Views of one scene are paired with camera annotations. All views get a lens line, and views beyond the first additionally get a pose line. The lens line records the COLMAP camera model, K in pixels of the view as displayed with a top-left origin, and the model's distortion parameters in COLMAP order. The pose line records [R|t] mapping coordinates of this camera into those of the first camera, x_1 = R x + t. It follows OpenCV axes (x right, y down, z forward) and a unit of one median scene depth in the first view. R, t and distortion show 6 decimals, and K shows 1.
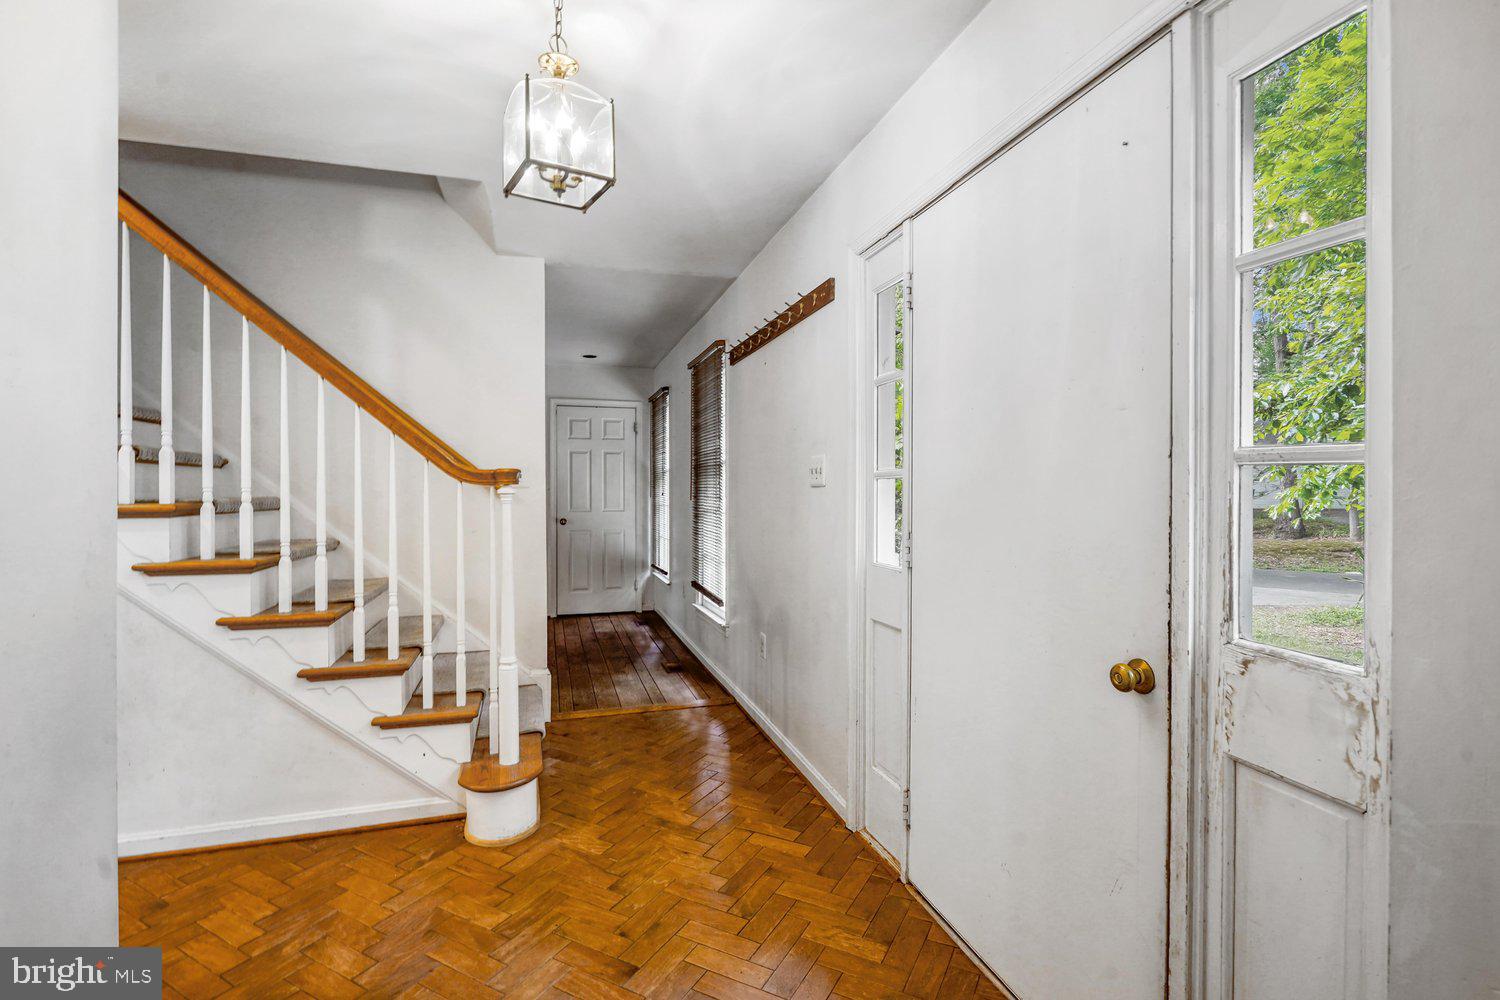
lens RADIAL K [[696.5, 0, 743.2], [0, 696.5, 499.9], [0, 0, 1]] dist [-0.003039, -0.000530]
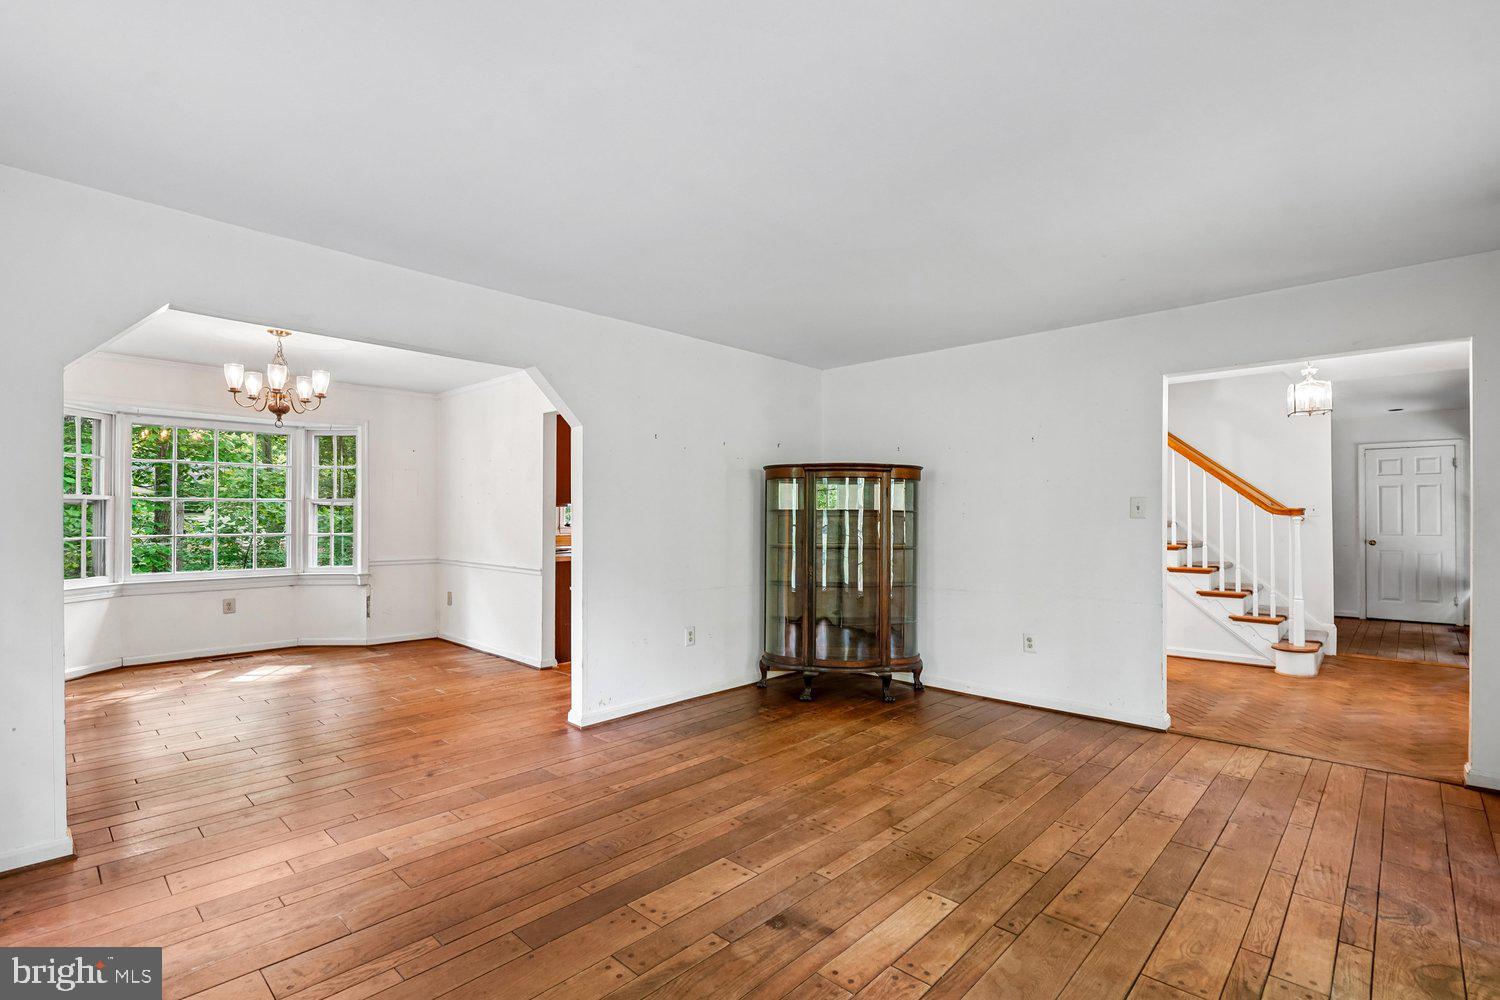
lens RADIAL K [[696.5, 0, 737.8], [0, 696.5, 513.7], [0, 0, 1]] dist [-0.003039, -0.000530]
pose [[0.500668, -0.004265, -0.865629, 0.637552], [-0.011365, 0.999869, -0.011499, 0.017058], [0.865565, 0.015595, 0.500554, -1.538978]]
